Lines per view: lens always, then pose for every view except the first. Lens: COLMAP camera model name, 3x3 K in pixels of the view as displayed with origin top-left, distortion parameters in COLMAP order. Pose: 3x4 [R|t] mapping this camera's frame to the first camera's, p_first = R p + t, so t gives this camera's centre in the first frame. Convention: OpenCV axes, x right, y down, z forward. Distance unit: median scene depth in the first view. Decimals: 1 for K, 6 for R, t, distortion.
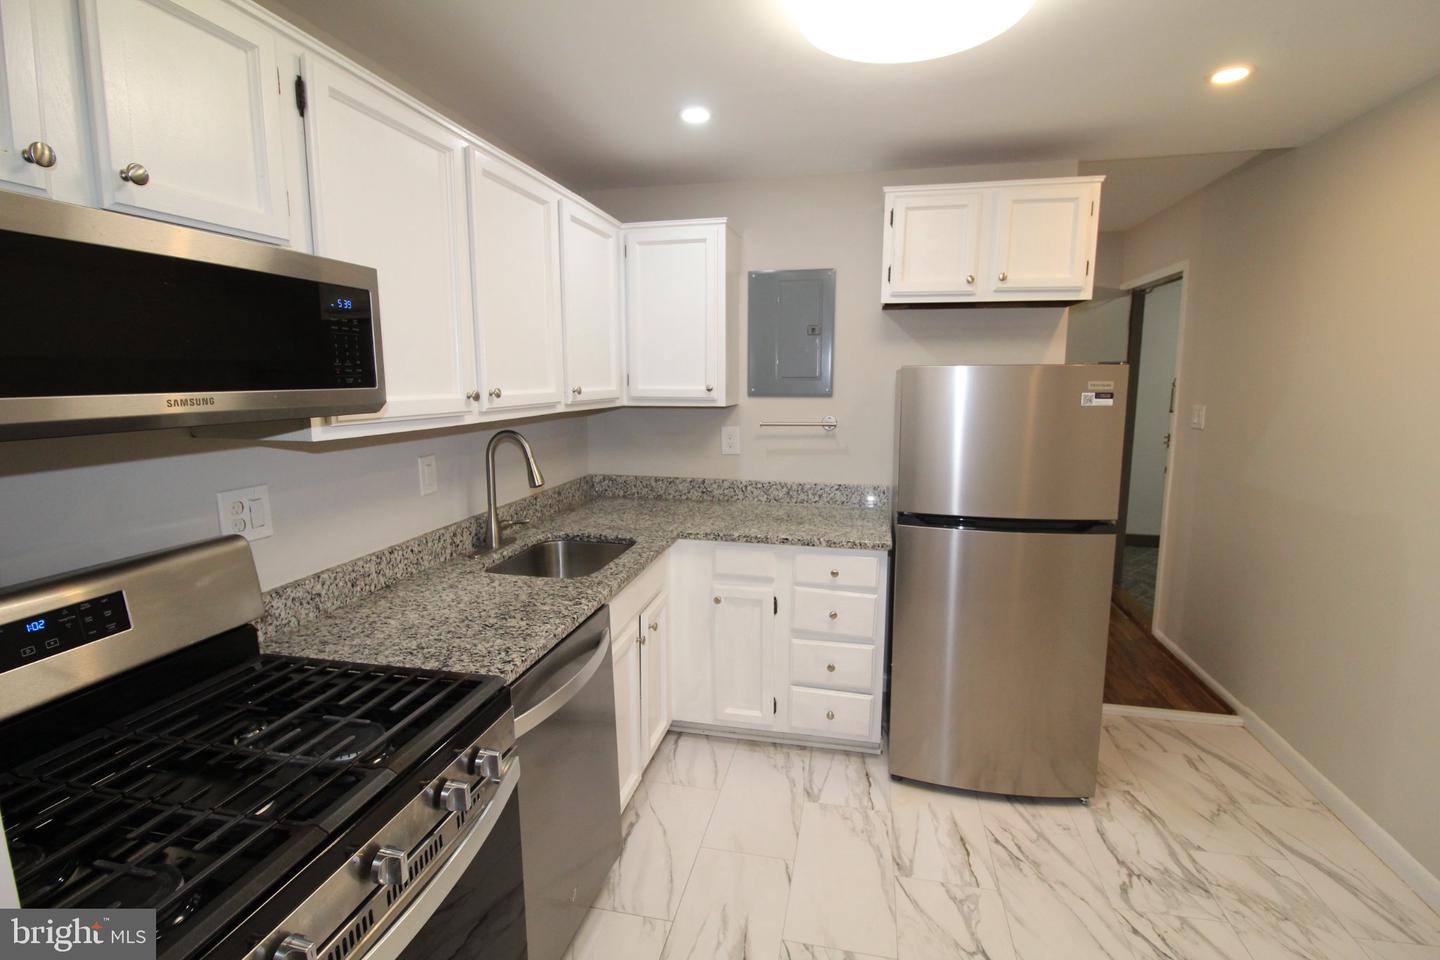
lens RADIAL K [[669.9, 0, 721.1], [0, 669.9, 475.3], [0, 0, 1]] dist [0.000622, -0.015136]
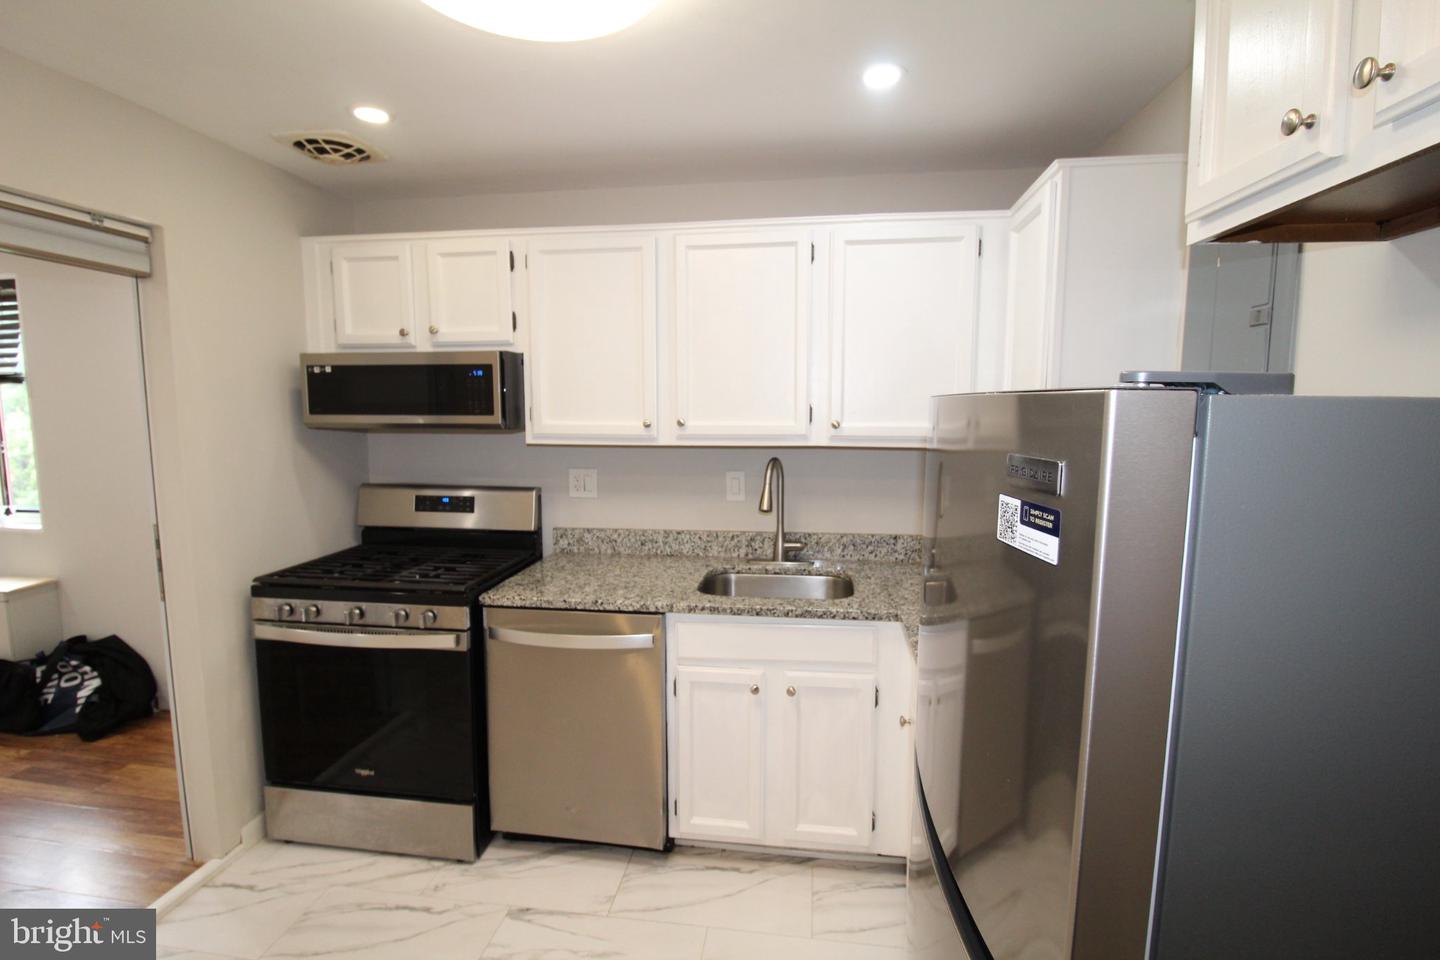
lens RADIAL K [[669.9, 0, 721.1], [0, 669.9, 475.3], [0, 0, 1]] dist [0.000622, -0.015136]
pose [[0.076479, 0.112614, -0.990691, 0.877680], [-0.146537, 0.984082, 0.100551, -0.155946], [0.986244, 0.137483, 0.091764, 0.925578]]
